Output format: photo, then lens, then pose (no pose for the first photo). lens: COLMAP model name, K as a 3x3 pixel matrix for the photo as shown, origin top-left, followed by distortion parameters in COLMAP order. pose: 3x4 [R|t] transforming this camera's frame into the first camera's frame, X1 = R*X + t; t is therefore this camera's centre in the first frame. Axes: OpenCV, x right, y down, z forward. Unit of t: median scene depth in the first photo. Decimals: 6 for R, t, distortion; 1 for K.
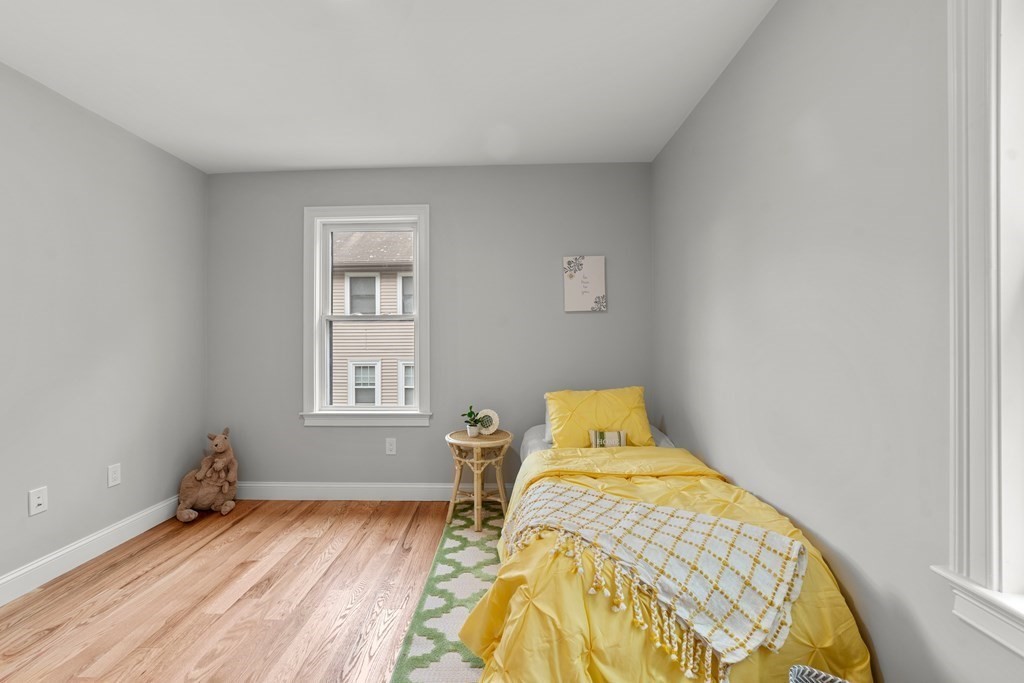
lens RADIAL K [[401.8, 0, 512.0], [0, 401.8, 341.5], [0, 0, 1]] dist [-0.012532, 0.004806]
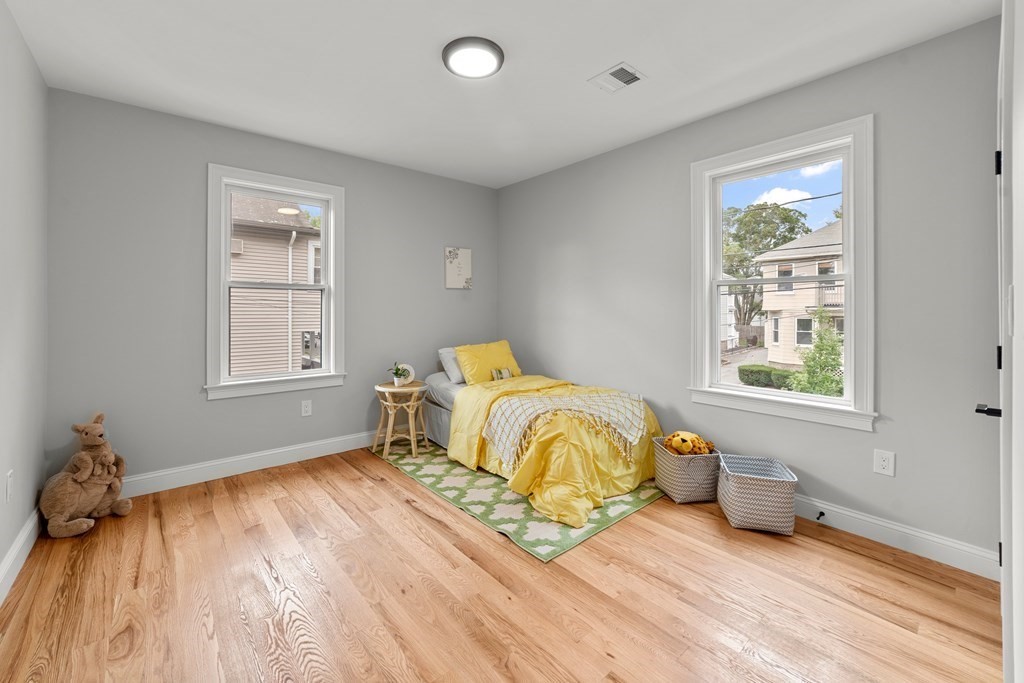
lens RADIAL K [[408.4, 0, 465.8], [0, 408.4, 309.6], [0, 0, 1]] dist [-0.000602, 0.000163]
pose [[0.781516, 0.009012, 0.623820, -0.729996], [-0.005535, 0.999956, -0.007511, 0.007985], [-0.623861, 0.002417, 0.781532, -0.115679]]
